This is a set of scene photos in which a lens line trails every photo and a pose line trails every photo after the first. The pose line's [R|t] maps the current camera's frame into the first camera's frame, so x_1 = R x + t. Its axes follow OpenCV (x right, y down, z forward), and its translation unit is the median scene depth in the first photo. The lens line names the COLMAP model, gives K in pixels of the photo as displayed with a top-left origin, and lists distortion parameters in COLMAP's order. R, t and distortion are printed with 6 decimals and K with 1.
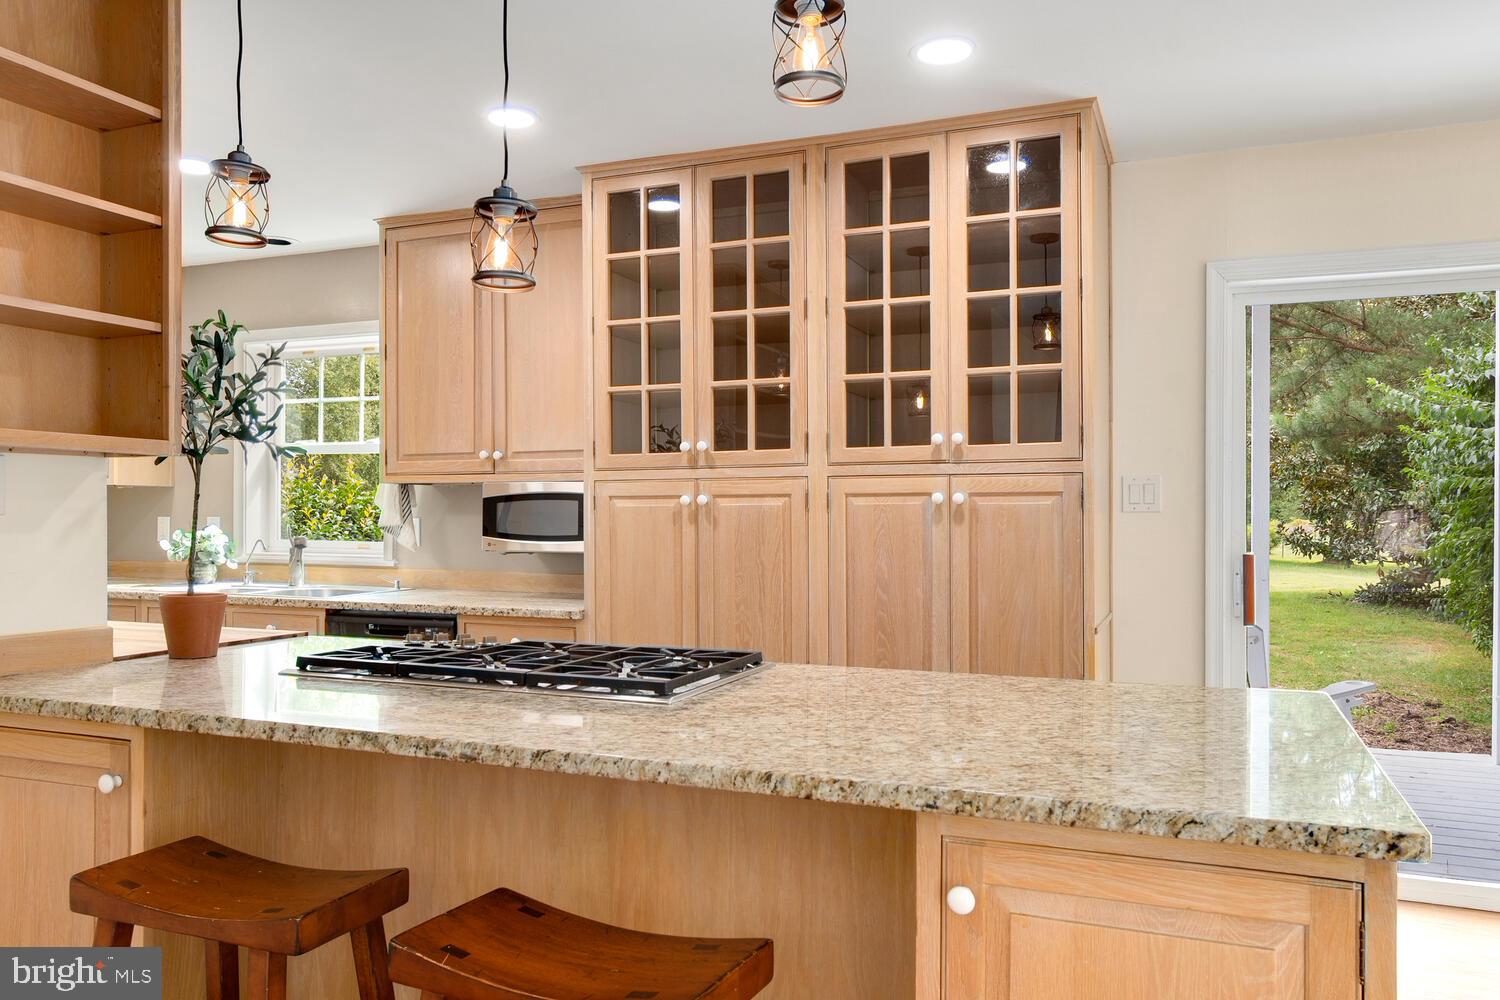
lens RADIAL K [[1108.9, 0, 751.9], [0, 1108.9, 499.6], [0, 0, 1]] dist [-0.006455, 0.001894]
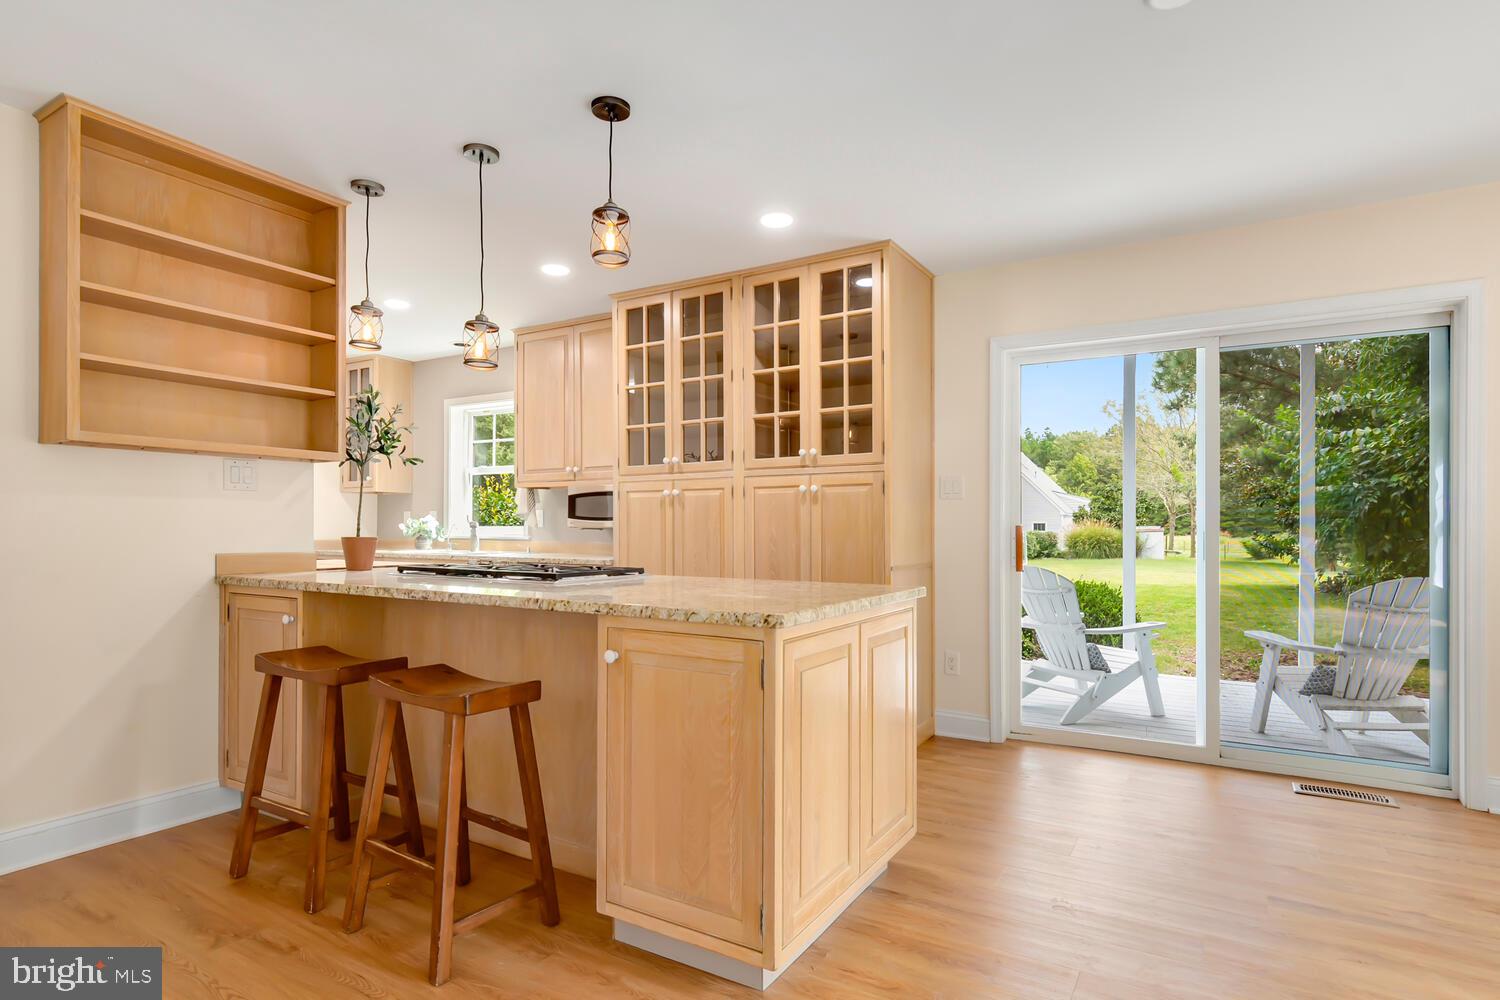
lens RADIAL K [[796.2, 0, 746.7], [0, 796.2, 513.2], [0, 0, 1]] dist [0.001663, 0.000750]
pose [[0.987373, -0.001617, -0.158403, 0.267755], [0.000886, 0.999989, -0.004684, 0.039984], [0.158409, 0.004485, 0.987363, -0.169803]]
